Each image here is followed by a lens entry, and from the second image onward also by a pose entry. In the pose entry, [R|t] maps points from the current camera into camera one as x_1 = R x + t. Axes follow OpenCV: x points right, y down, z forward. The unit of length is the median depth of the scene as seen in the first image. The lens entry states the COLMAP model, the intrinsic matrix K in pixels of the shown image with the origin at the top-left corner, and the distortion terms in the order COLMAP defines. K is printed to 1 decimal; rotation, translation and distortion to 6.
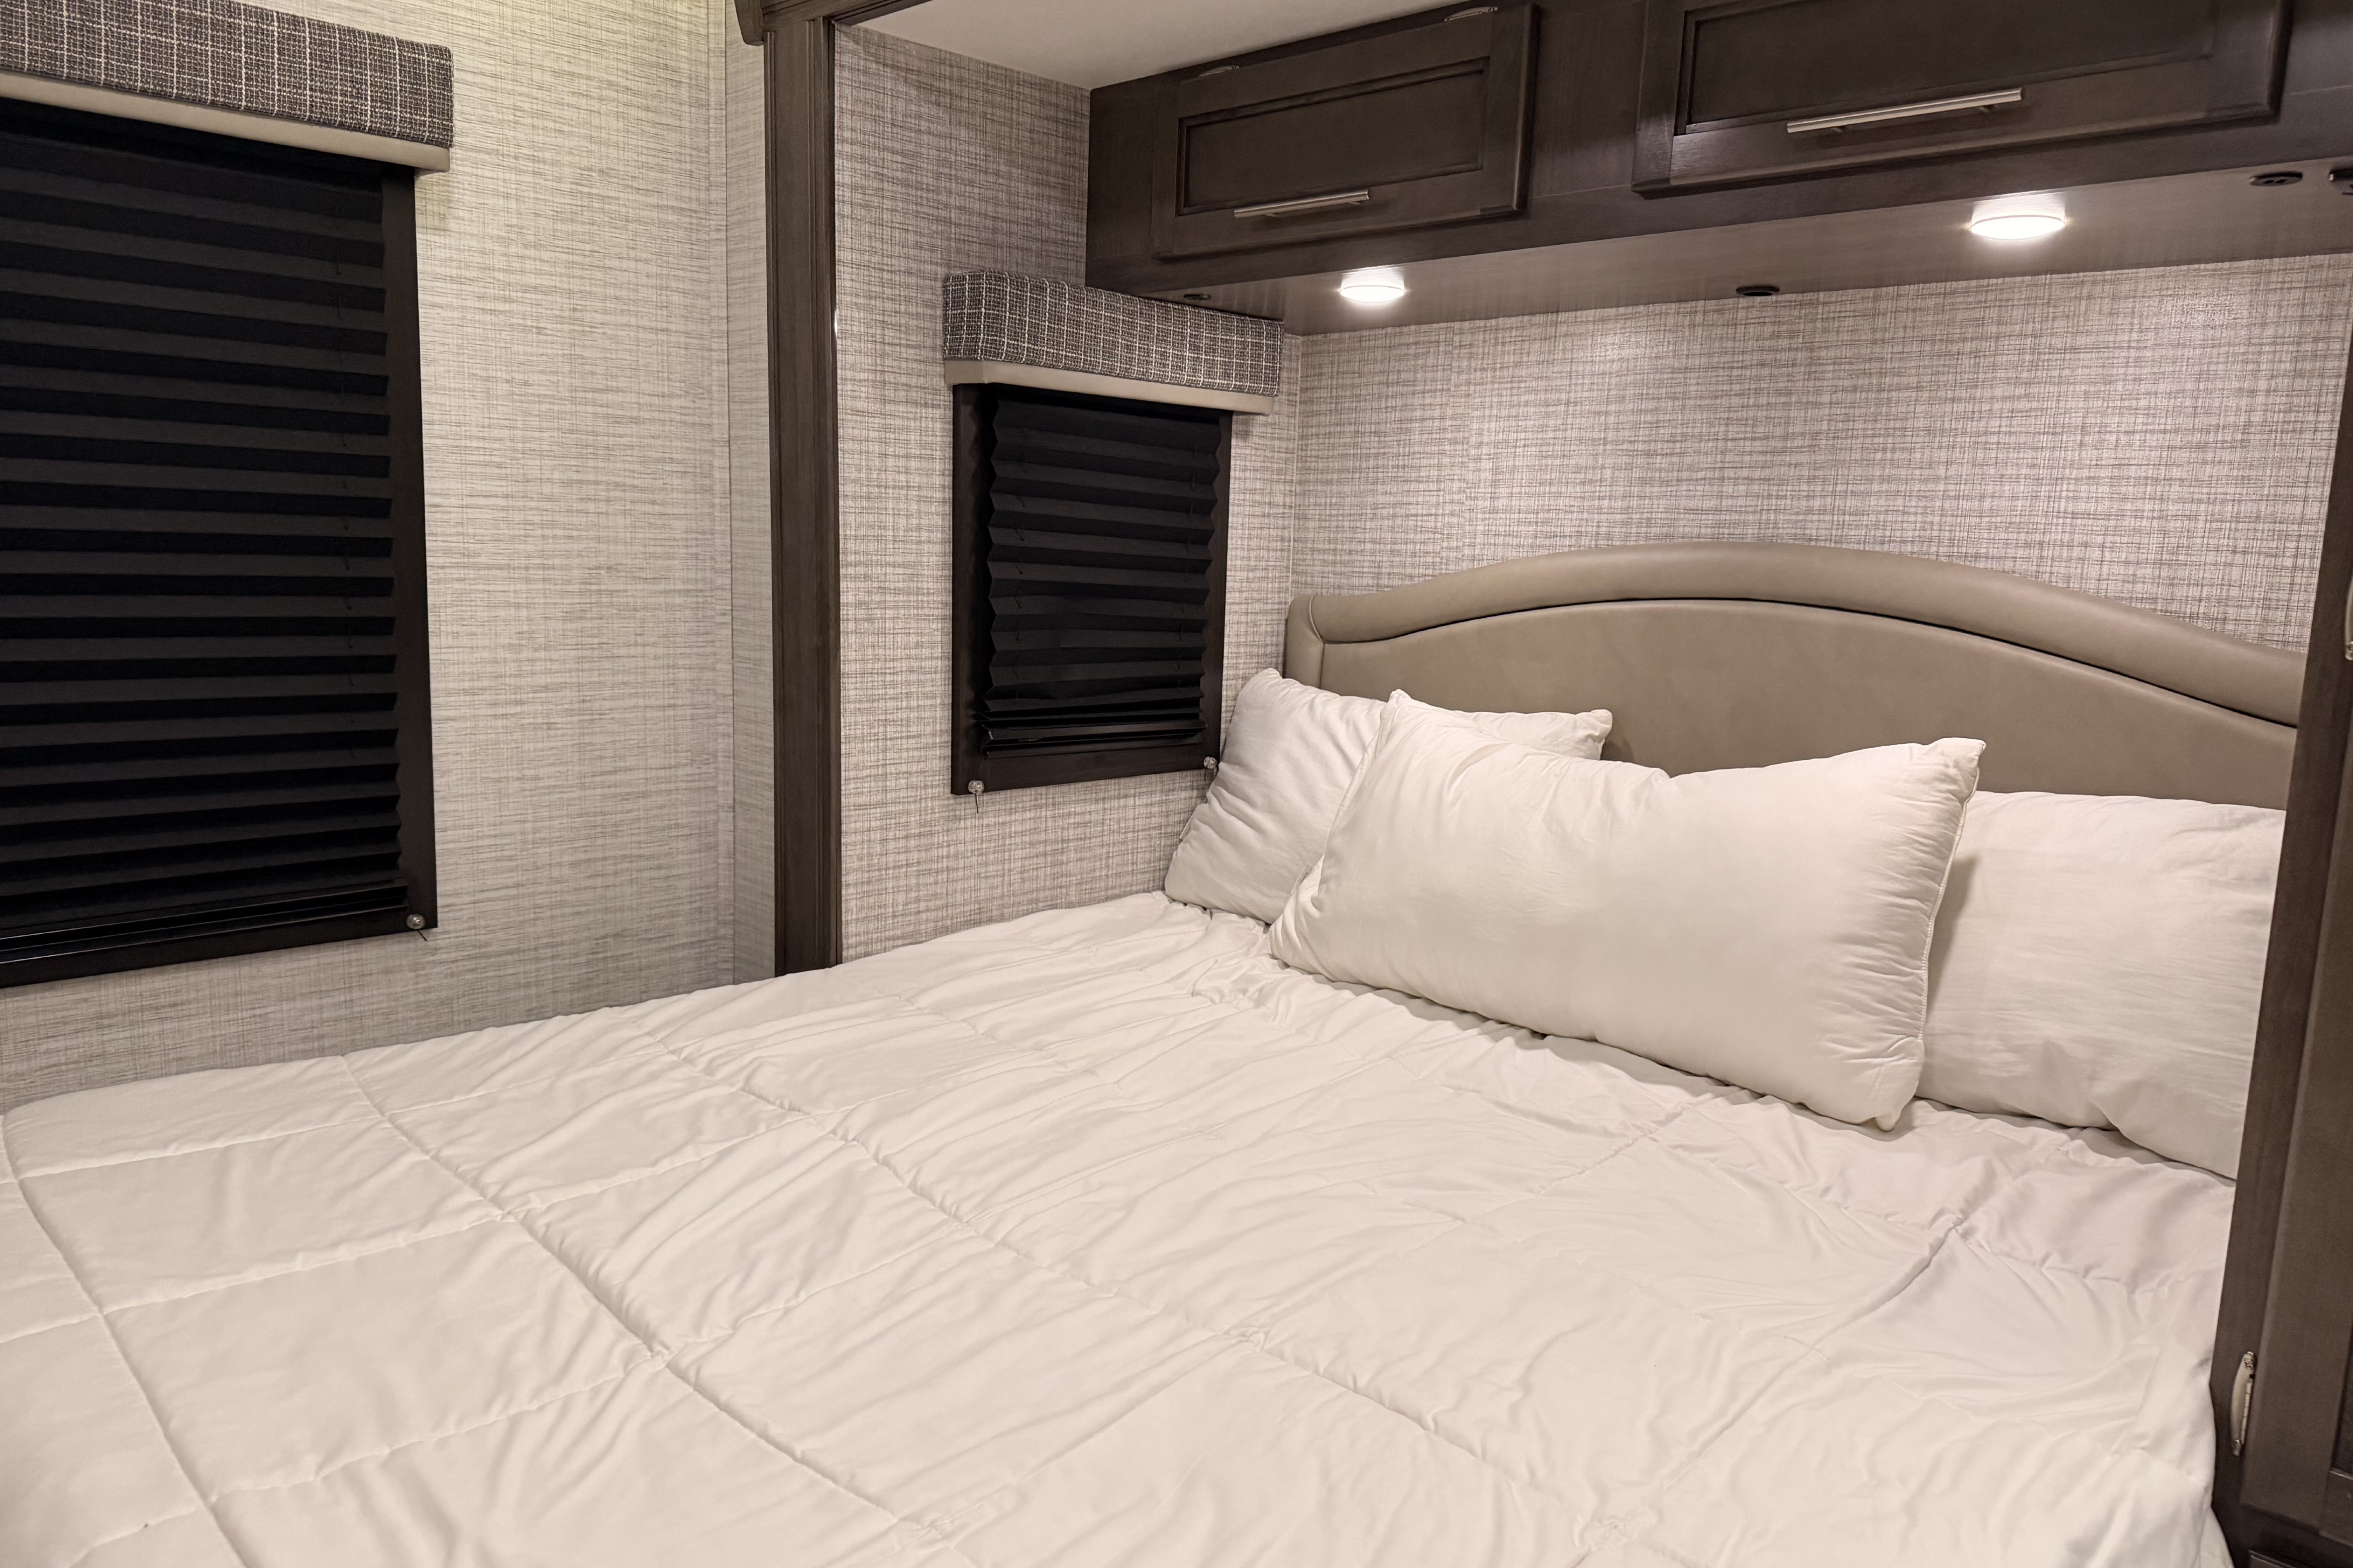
lens RADIAL K [[1655.6, 0, 1186.7], [0, 1655.6, 876.5], [0, 0, 1]] dist [0.009621, -0.135905]
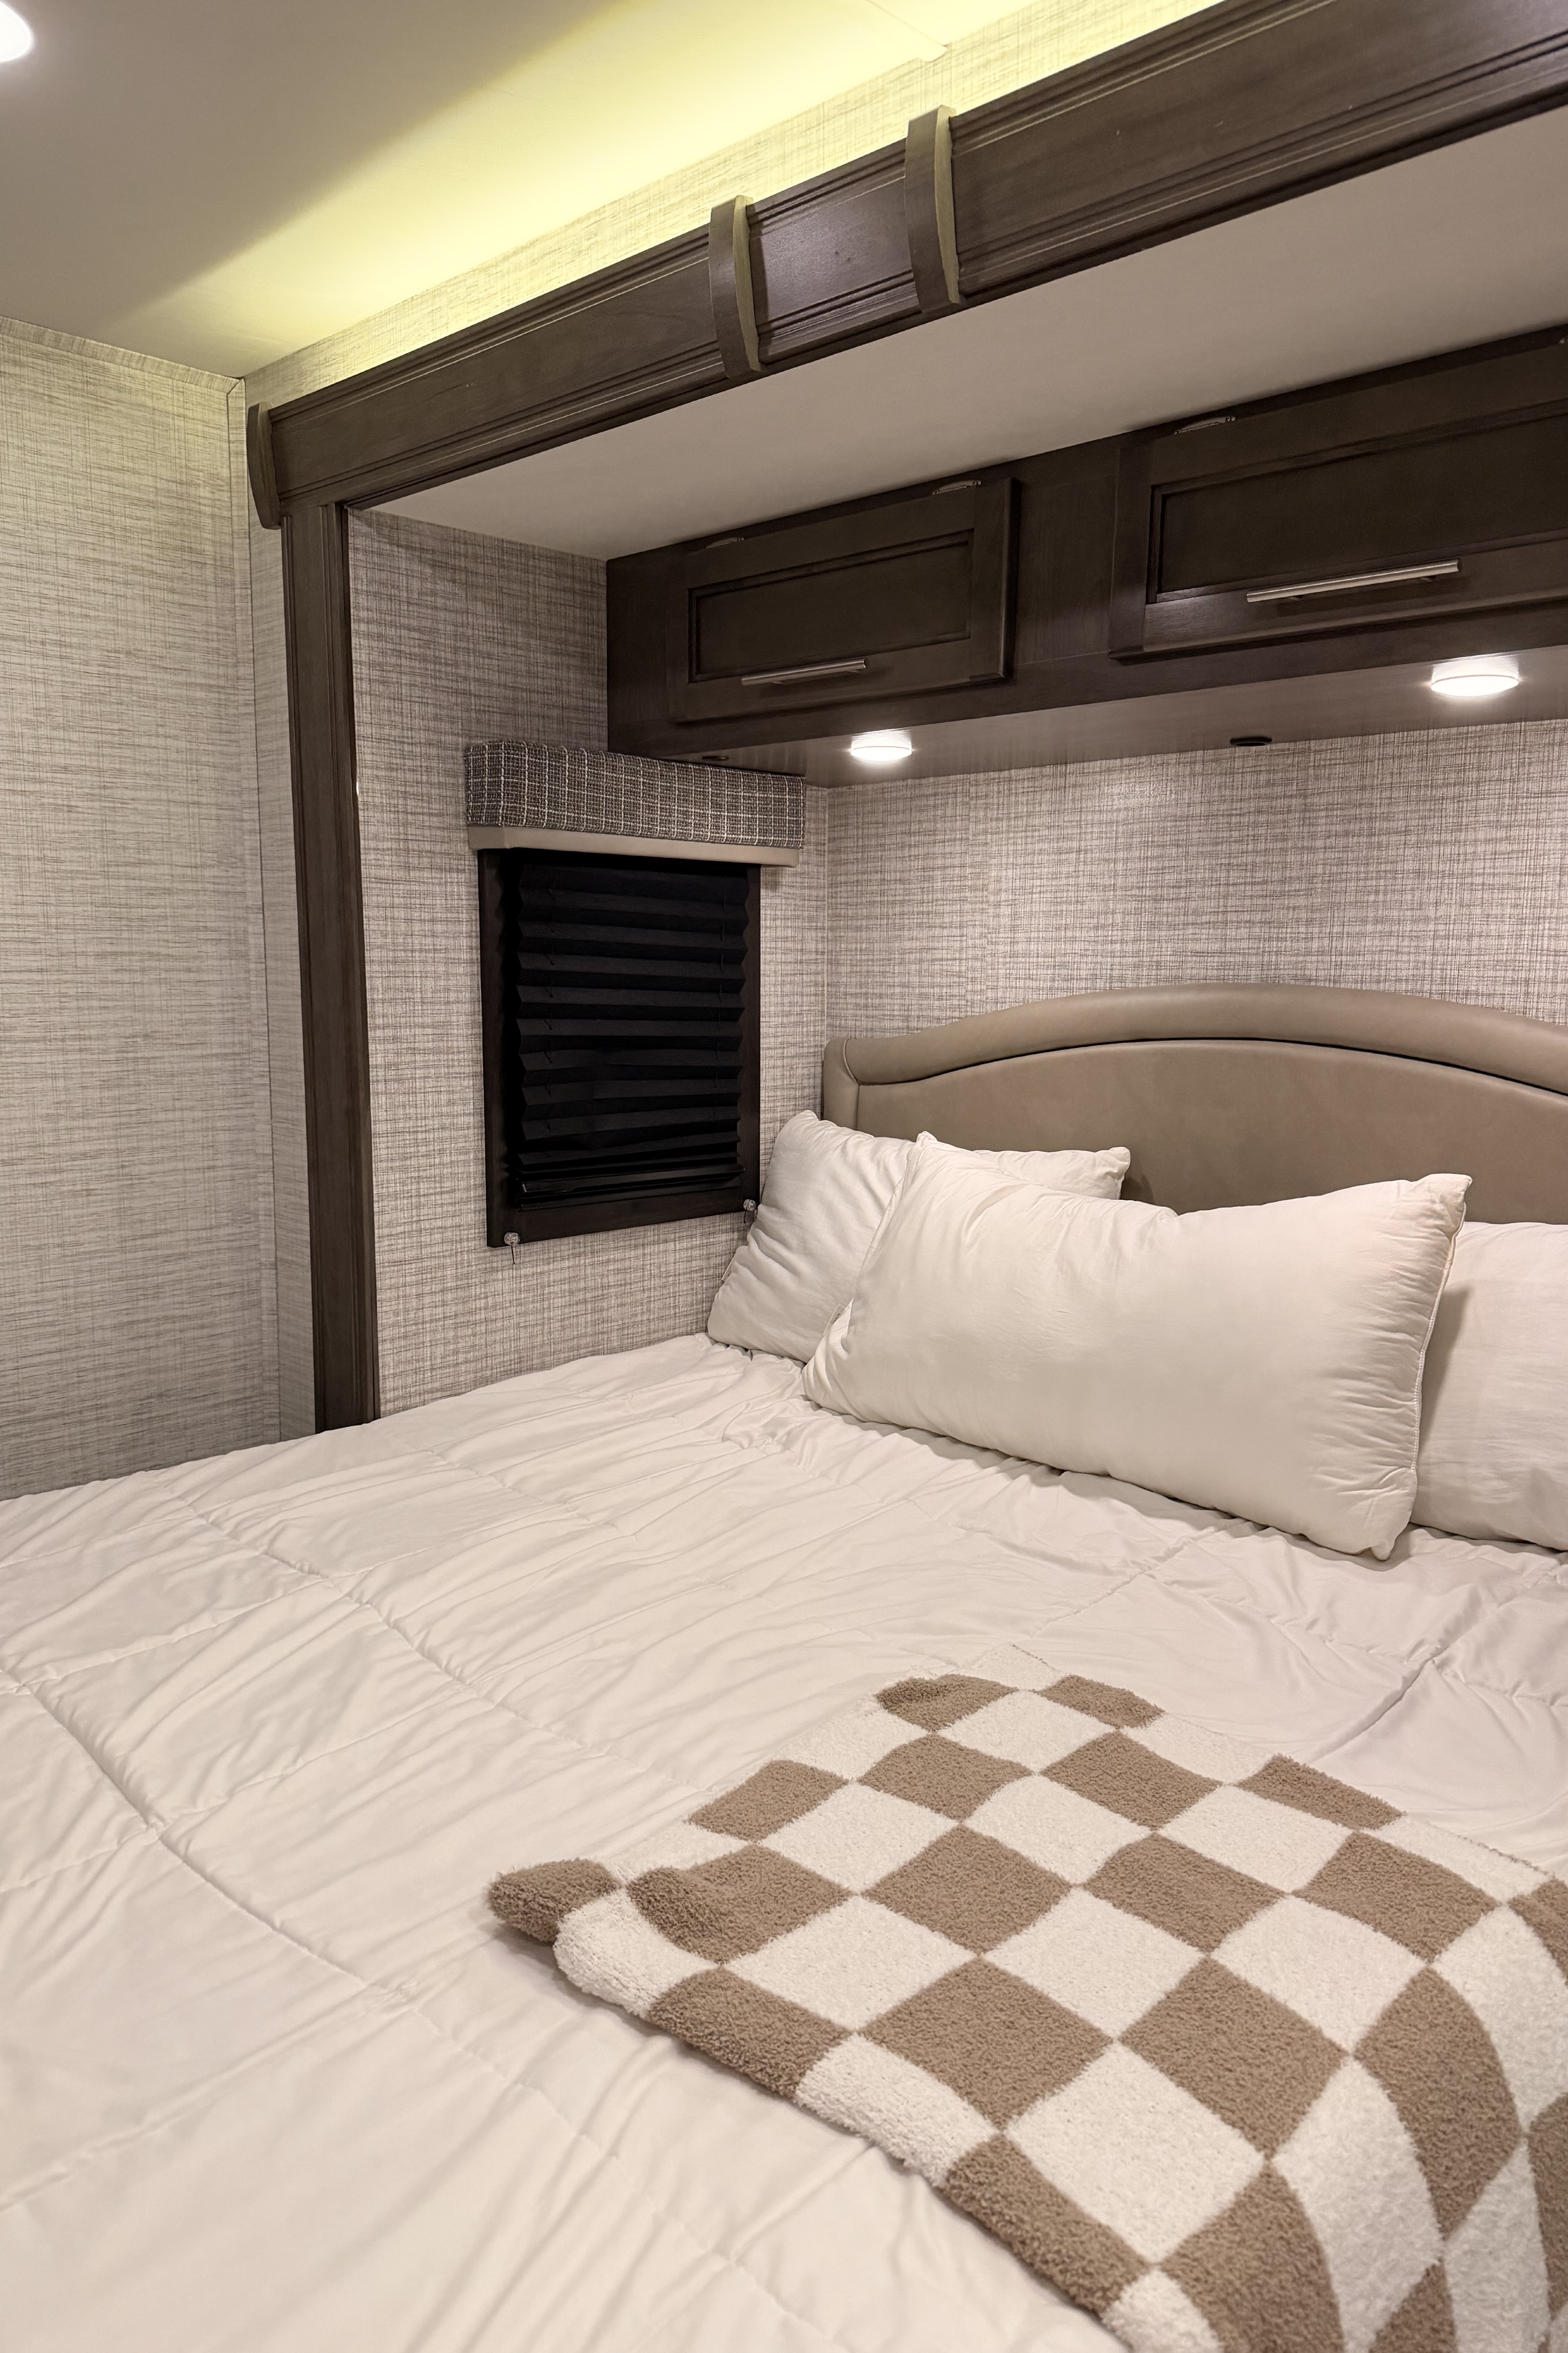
lens RADIAL K [[1655.6, 0, 822.8], [0, 1655.6, 1242.7], [0, 0, 1]] dist [0.009621, -0.135905]
pose [[0.999513, -0.027410, 0.014909, 0.051643], [0.027806, 0.999248, -0.027018, -0.019795], [-0.014158, 0.027419, 0.999524, -0.023988]]
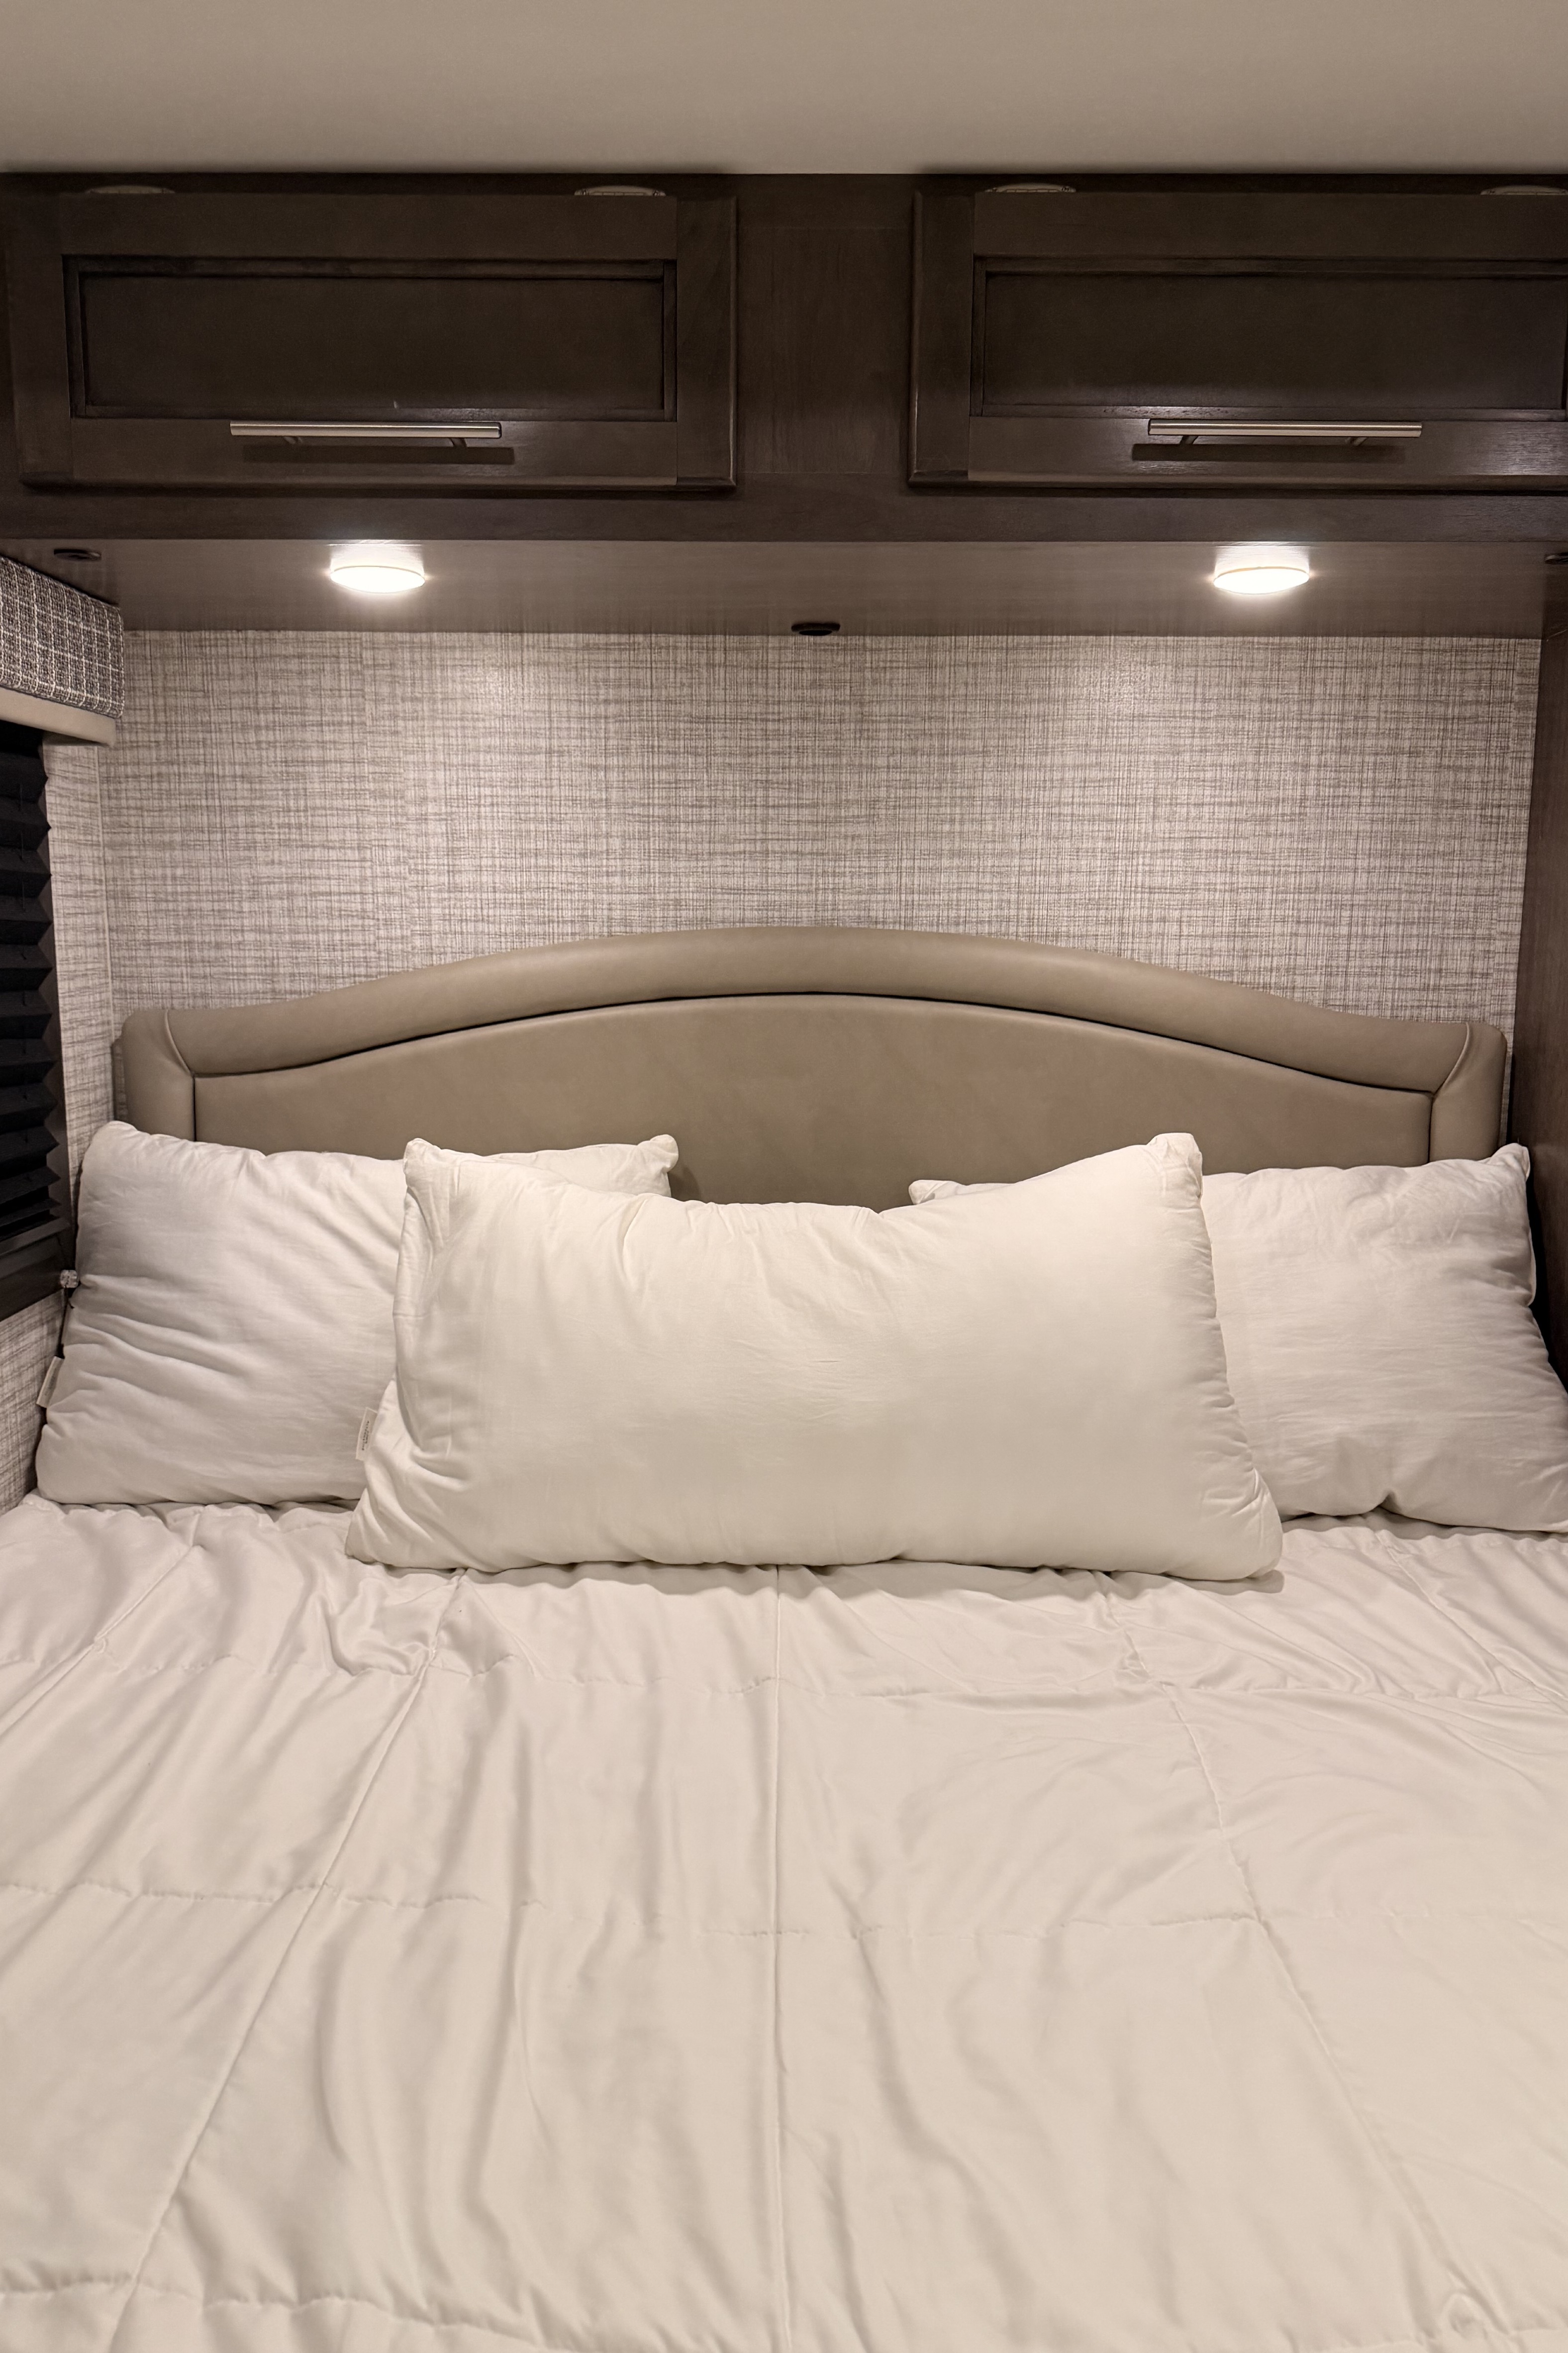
lens RADIAL K [[1629.4, 0, 773.9], [0, 1629.4, 1175.3], [0, 0, 1]] dist [0.134937, -0.242007]
pose [[0.697652, -0.139522, 0.702720, -0.289152], [0.151484, 0.987405, 0.045653, -0.114398], [-0.700238, 0.074601, 0.710000, 0.411361]]
